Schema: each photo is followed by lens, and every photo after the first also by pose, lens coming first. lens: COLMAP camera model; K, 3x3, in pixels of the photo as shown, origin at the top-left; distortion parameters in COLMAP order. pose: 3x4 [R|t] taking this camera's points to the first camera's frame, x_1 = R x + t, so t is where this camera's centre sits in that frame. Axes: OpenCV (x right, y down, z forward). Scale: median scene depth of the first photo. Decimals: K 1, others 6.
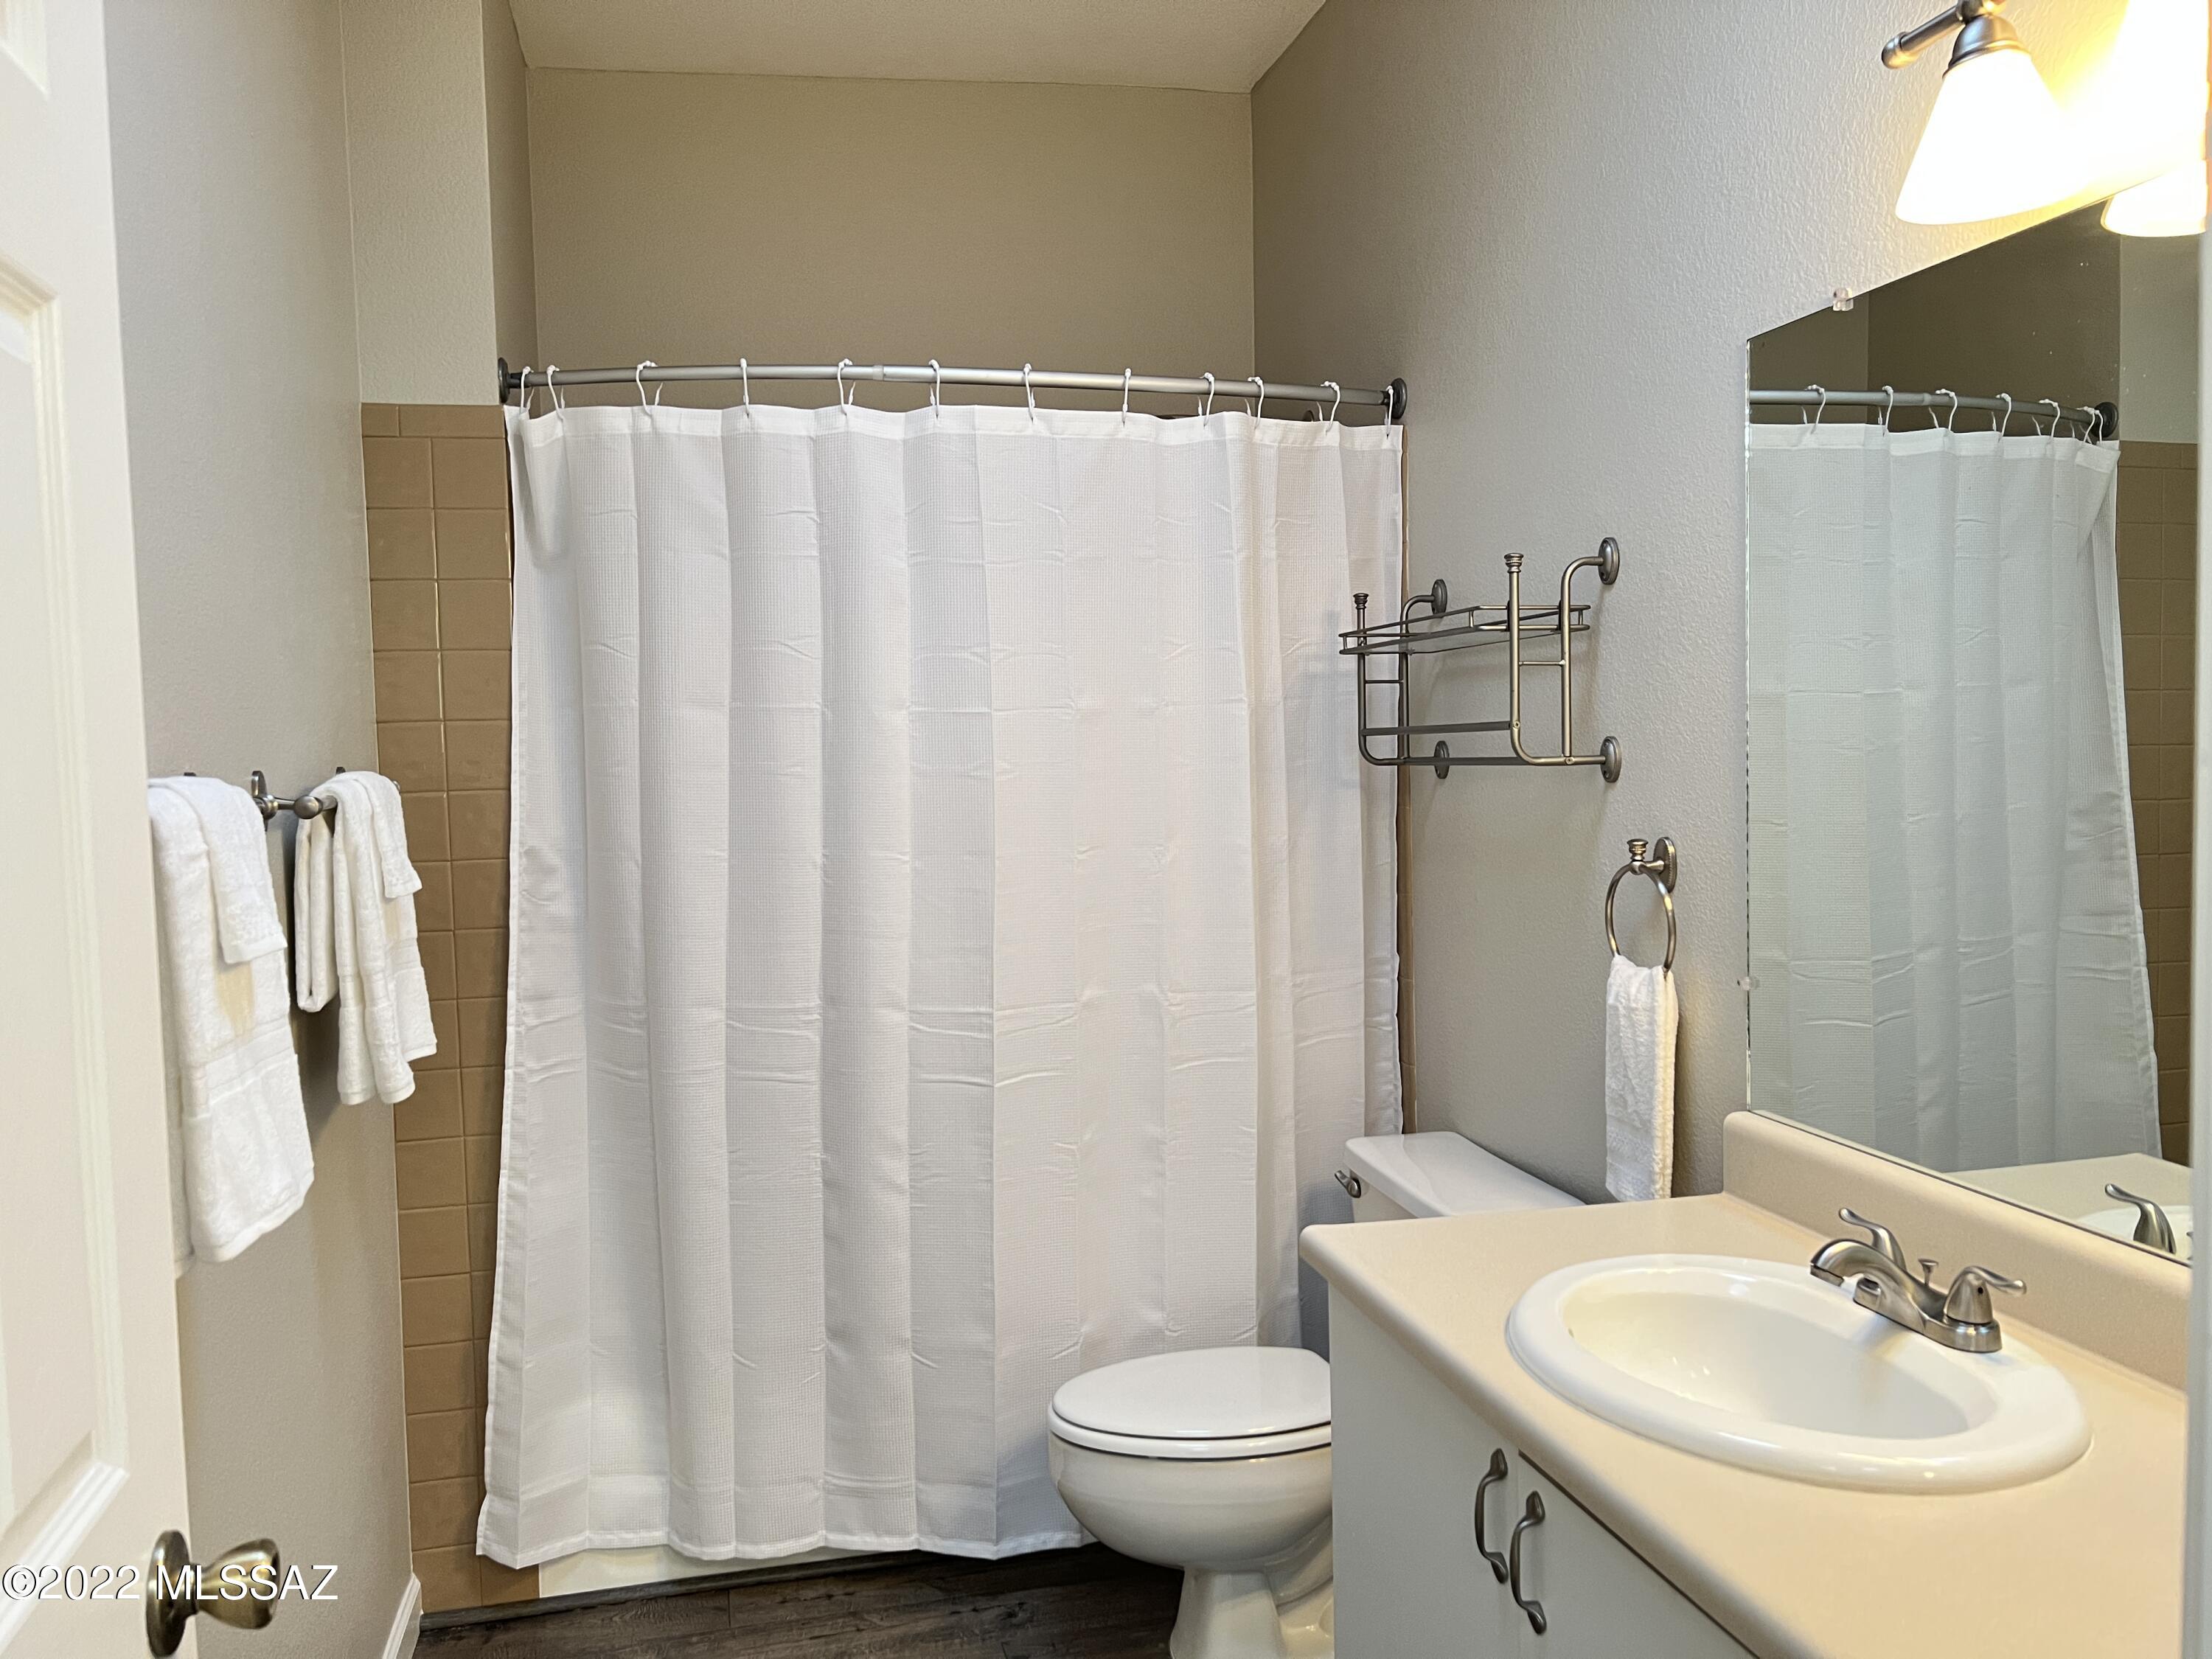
lens RADIAL K [[1667.5, 0, 1104.0], [0, 1667.5, 829.7], [0, 0, 1]] dist [-0.006595, -0.001516]
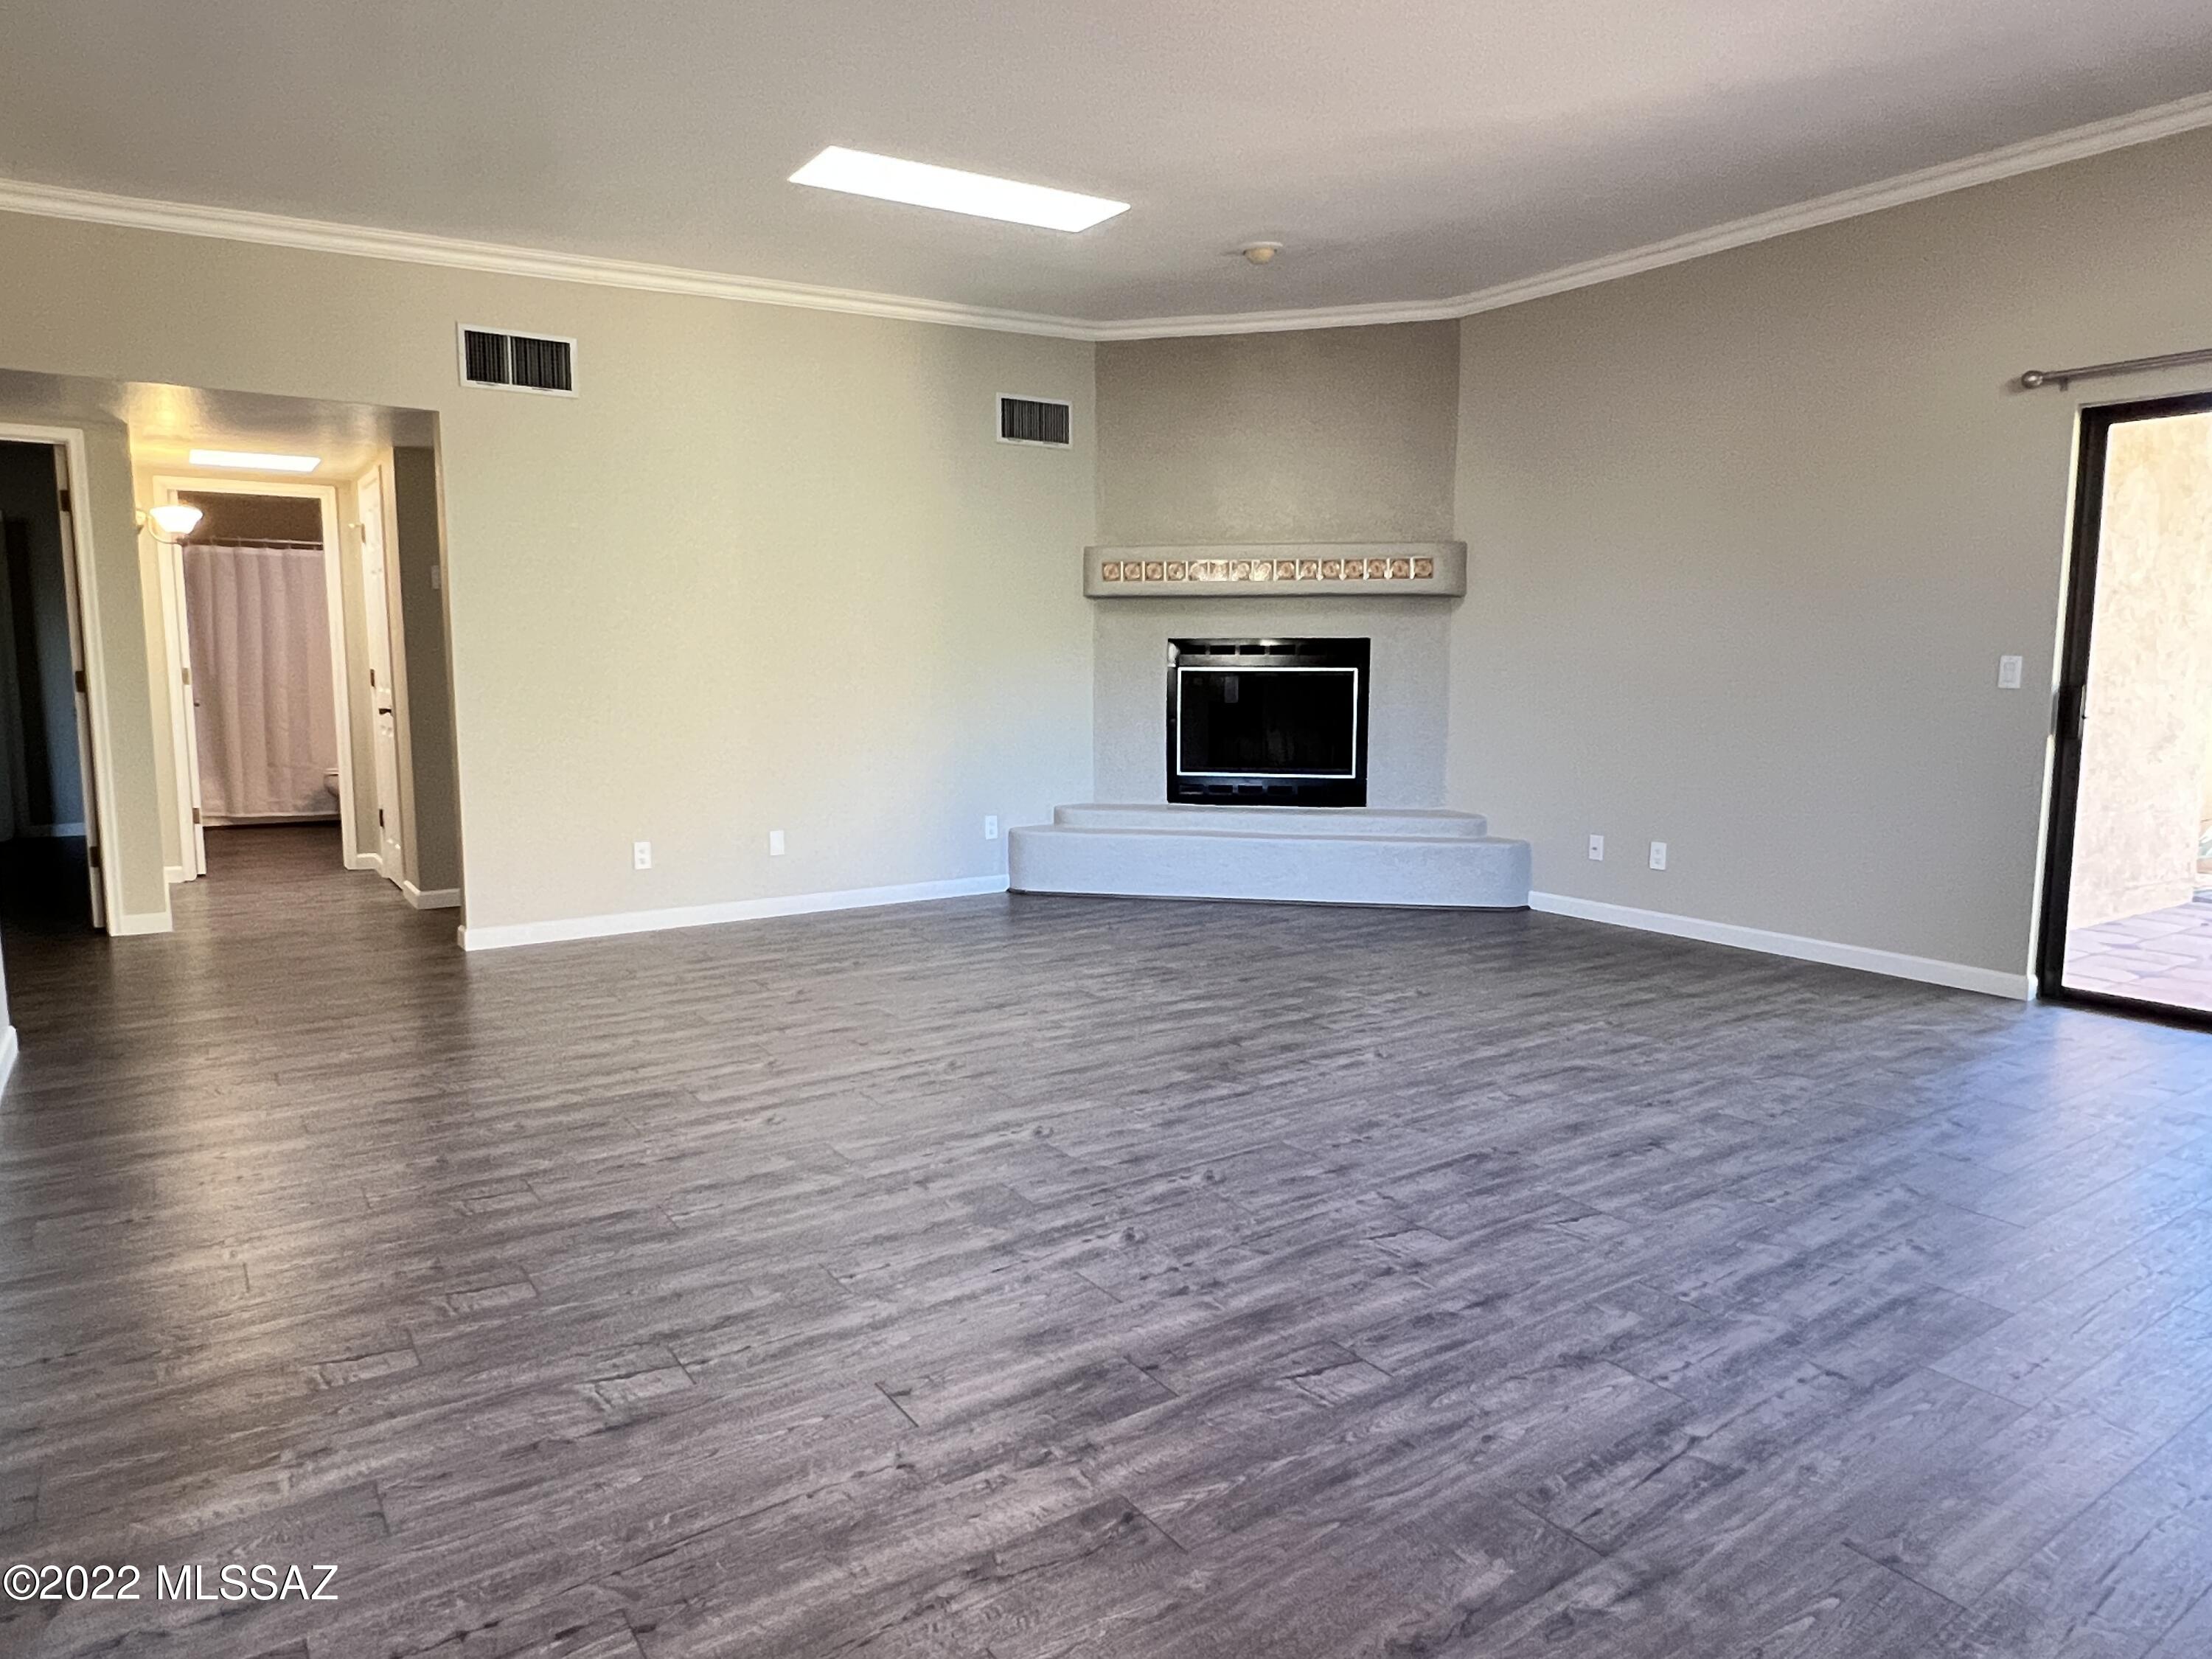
lens RADIAL K [[1363.1, 0, 1098.2], [0, 1363.1, 822.9], [0, 0, 1]] dist [-0.003756, 0.000810]
pose [[0.926105, -0.016855, 0.376890, 0.494799], [-0.006396, 0.998156, 0.060356, 0.227989], [-0.377212, -0.058307, 0.924290, -3.073275]]
